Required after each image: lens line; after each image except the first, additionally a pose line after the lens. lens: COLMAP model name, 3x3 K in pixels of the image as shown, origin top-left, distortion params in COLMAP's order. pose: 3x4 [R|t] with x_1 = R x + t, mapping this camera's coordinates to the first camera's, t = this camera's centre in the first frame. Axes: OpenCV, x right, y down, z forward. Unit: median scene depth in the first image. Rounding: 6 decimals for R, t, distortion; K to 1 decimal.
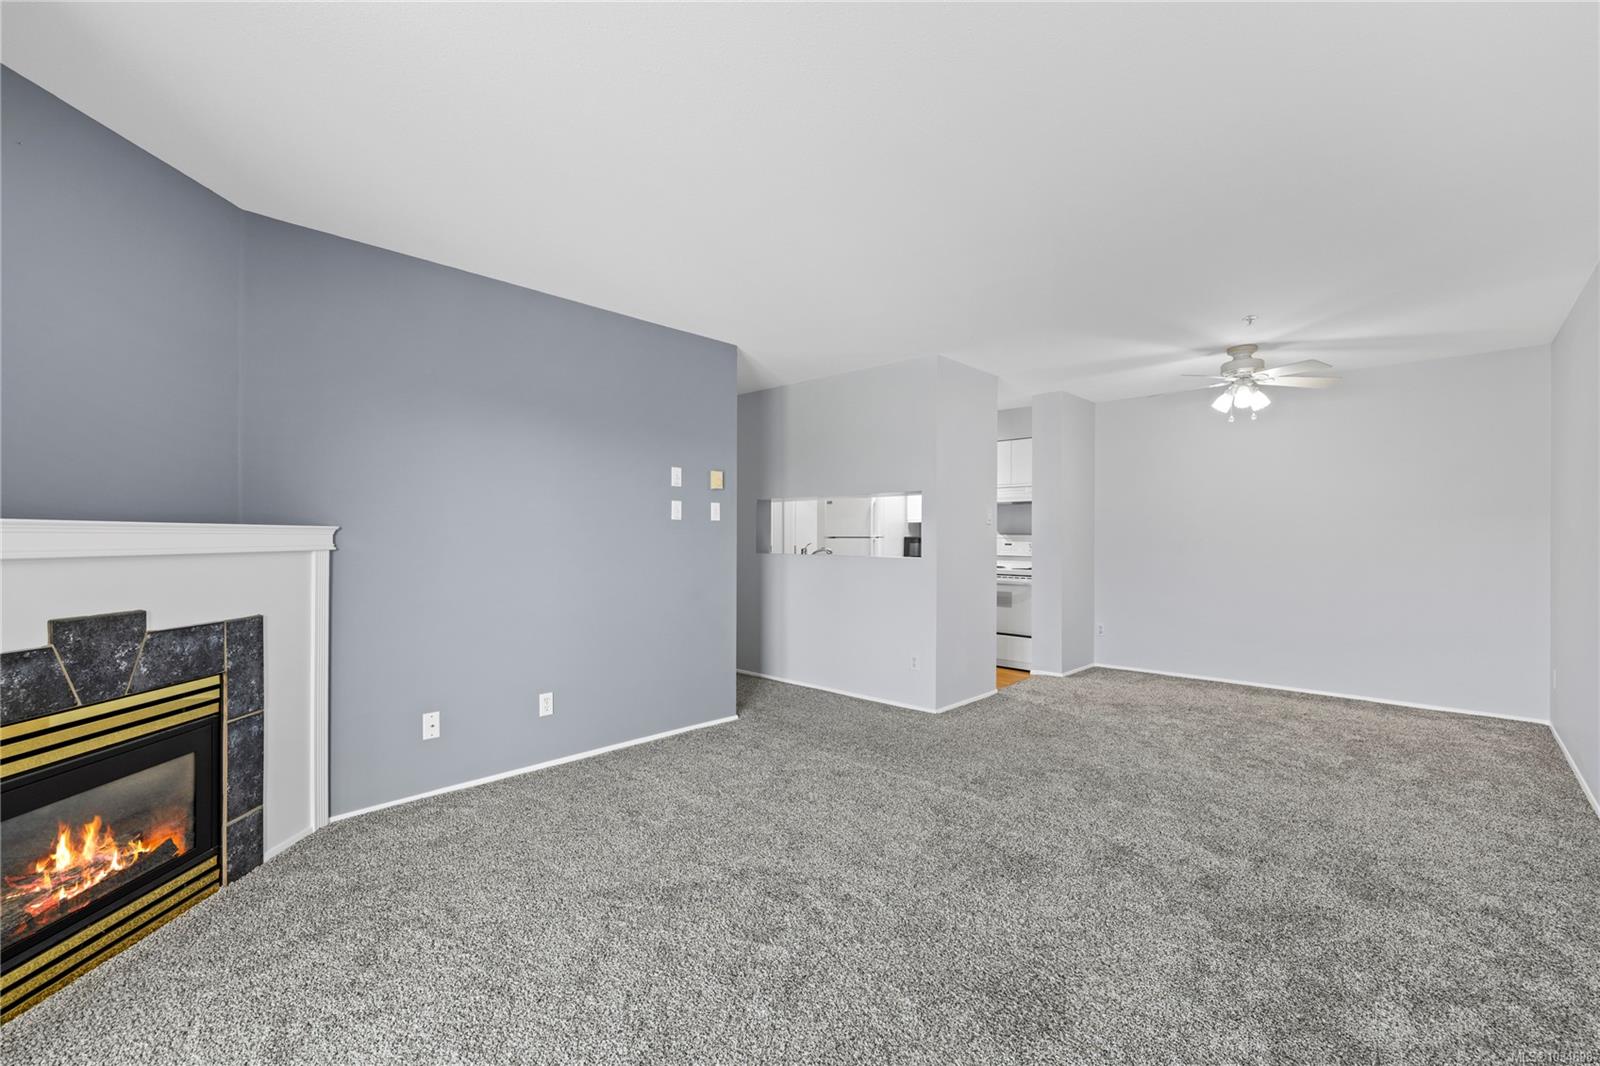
lens RADIAL K [[682.4, 0, 805.3], [0, 682.4, 541.8], [0, 0, 1]] dist [0.001715, 0.001407]
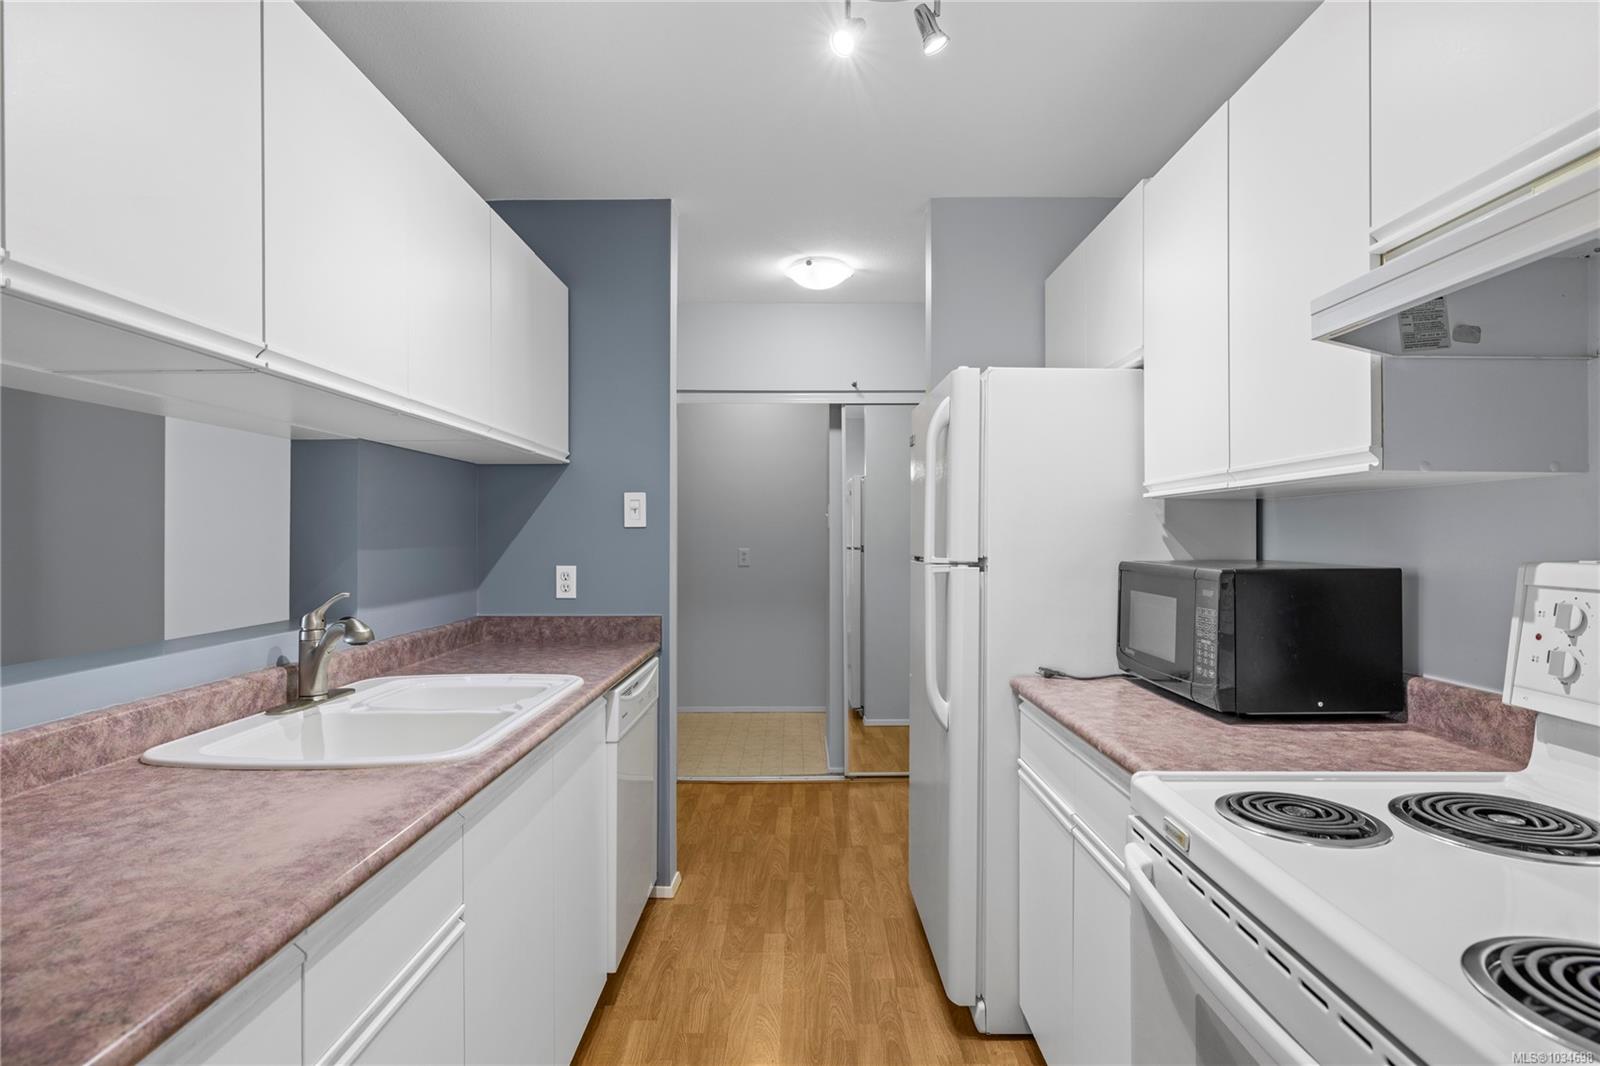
lens RADIAL K [[826.0, 0, 798.7], [0, 826.0, 533.0], [0, 0, 1]] dist [0.006286, 0.001115]
pose [[0.668808, -0.006615, -0.743406, 0.560364], [-0.000749, 0.999954, -0.009572, -0.028726], [0.743435, 0.006959, 0.668772, 1.471941]]
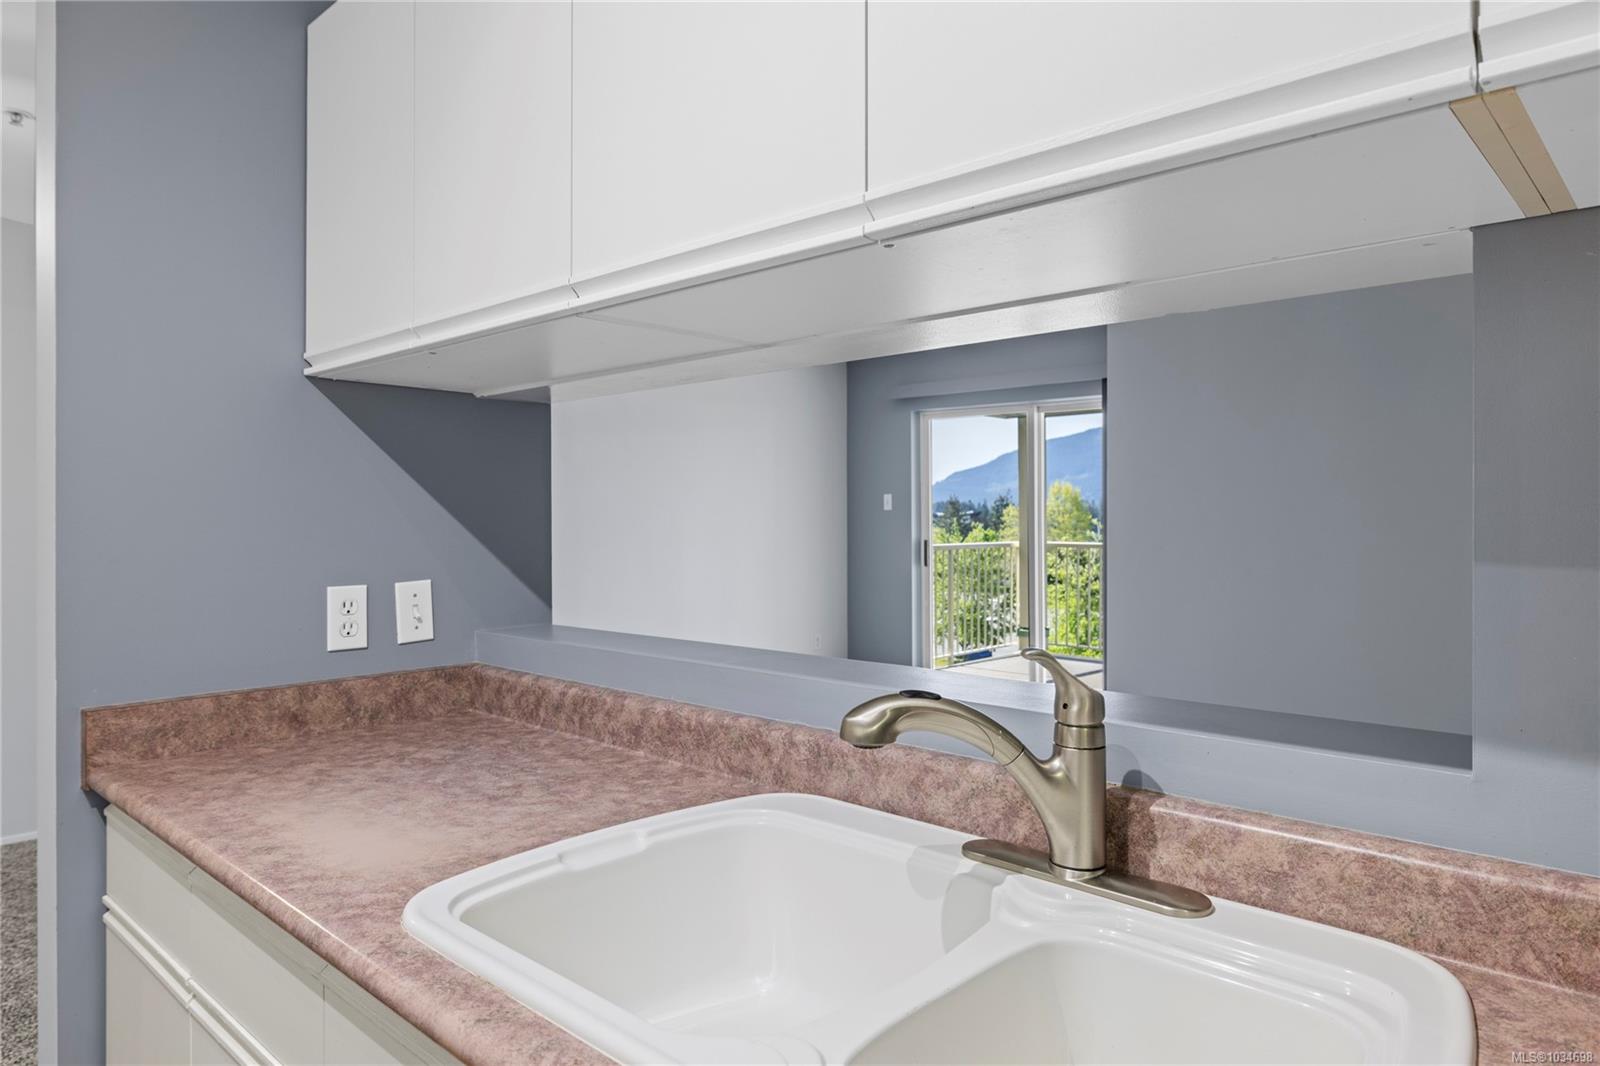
lens RADIAL K [[980.1, 0, 792.4], [0, 980.1, 524.7], [0, 0, 1]] dist [-0.005212, -0.000569]
pose [[-0.999804, 0.005333, 0.019050, 0.063328], [0.005577, 0.999903, 0.012786, -0.032167], [-0.018980, 0.012890, -0.999737, 1.859462]]
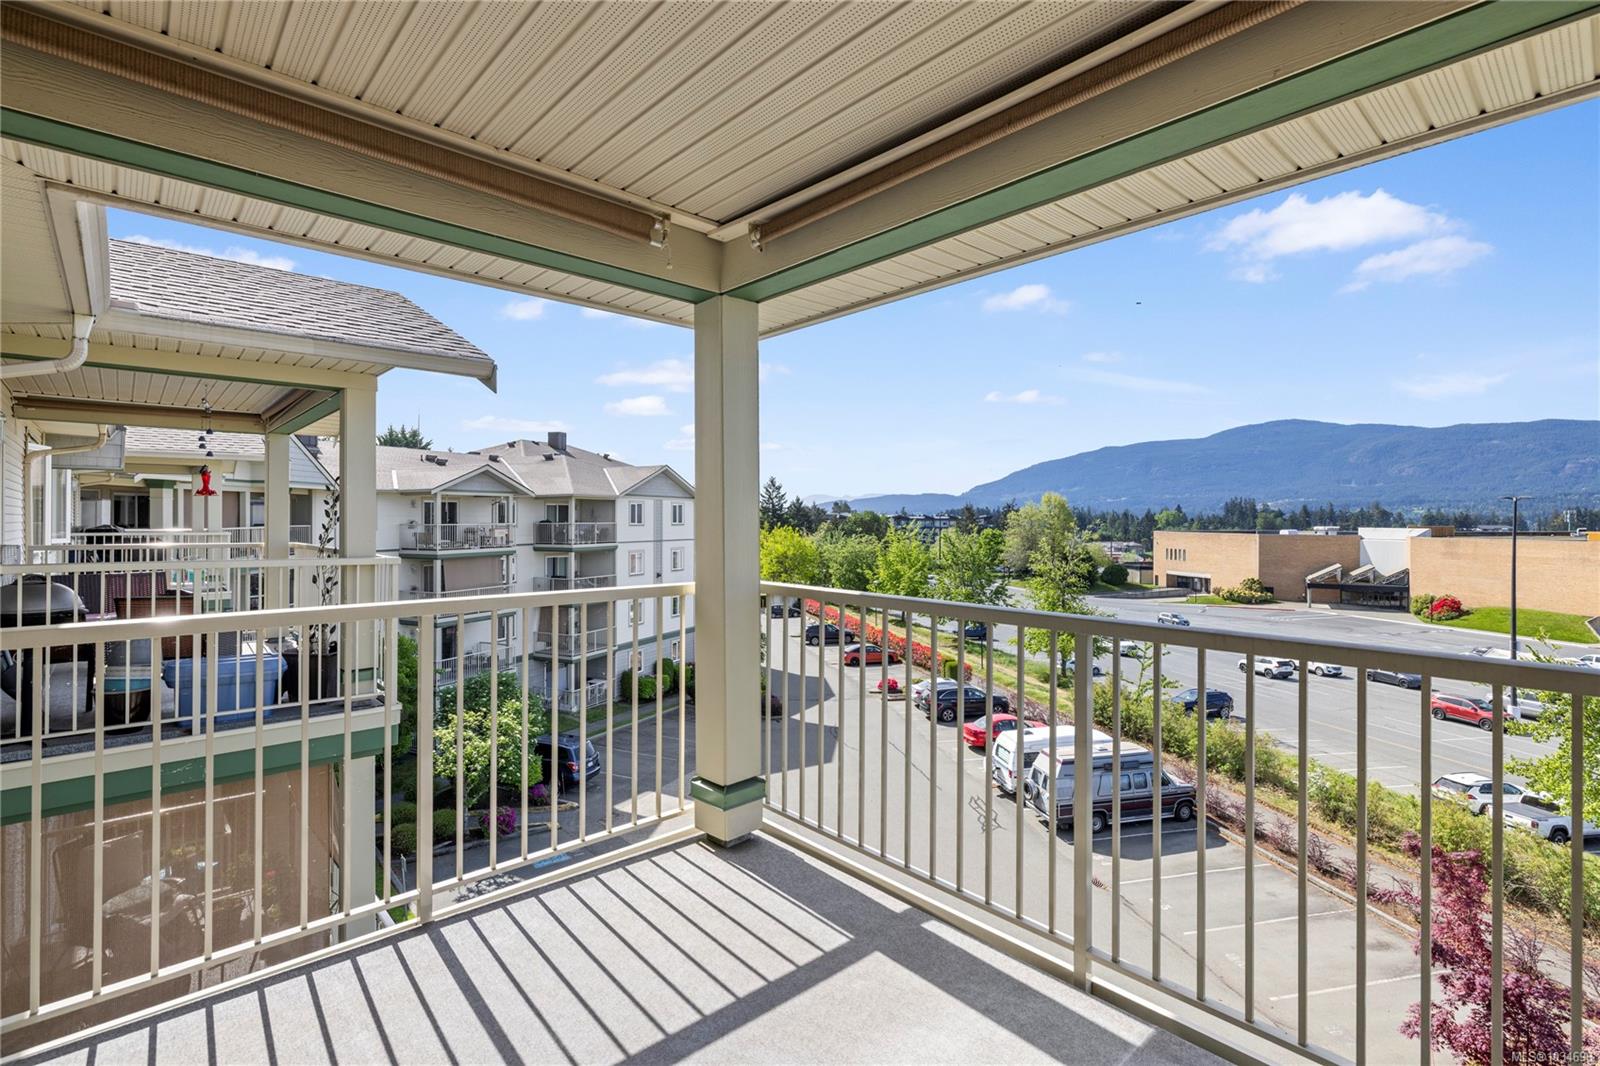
lens RADIAL K [[737.9, 0, 806.8], [0, 737.9, 517.4], [0, 0, 1]] dist [-0.004345, 0.000785]
pose [[-0.996774, -0.003077, 0.080195, -0.757213], [-0.002801, 0.999990, 0.003555, -0.031545], [-0.080205, 0.003319, -0.996773, 0.076627]]
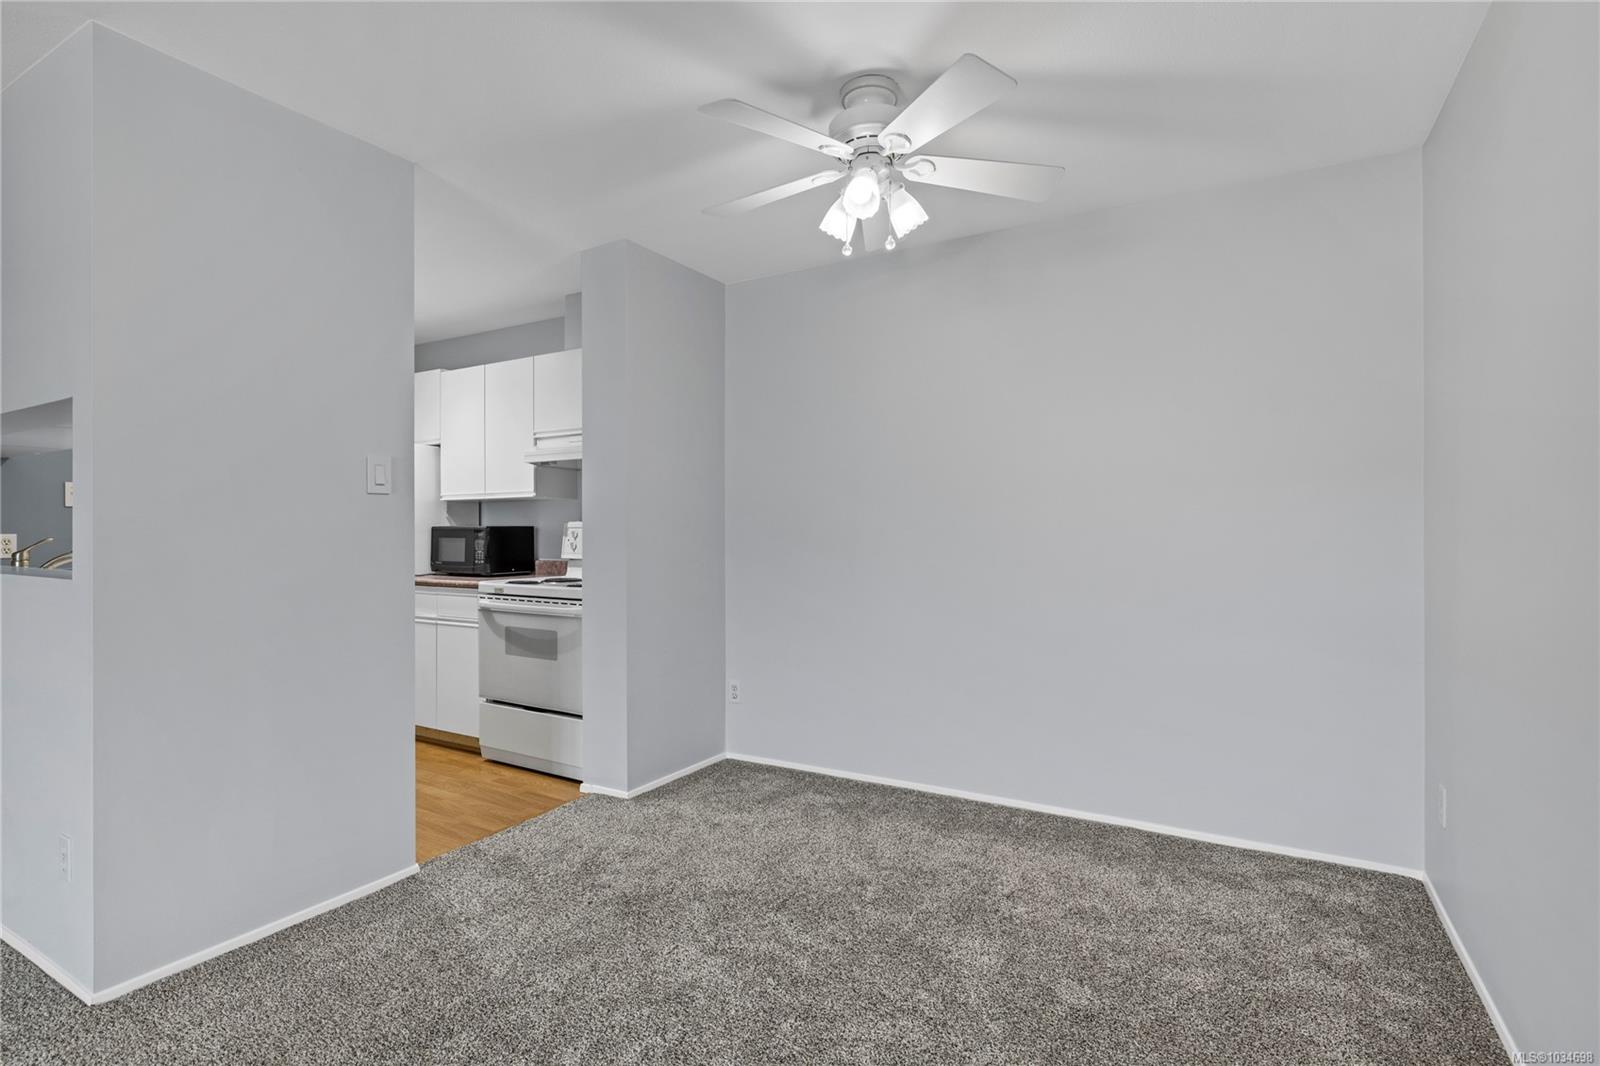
lens RADIAL K [[737.9, 0, 818.2], [0, 737.9, 532.6], [0, 0, 1]] dist [-0.004345, 0.000785]
pose [[0.973032, -0.003670, 0.230642, 0.626300], [0.004709, 0.999981, -0.003951, 0.002963], [-0.230623, 0.004930, 0.973031, 0.689901]]
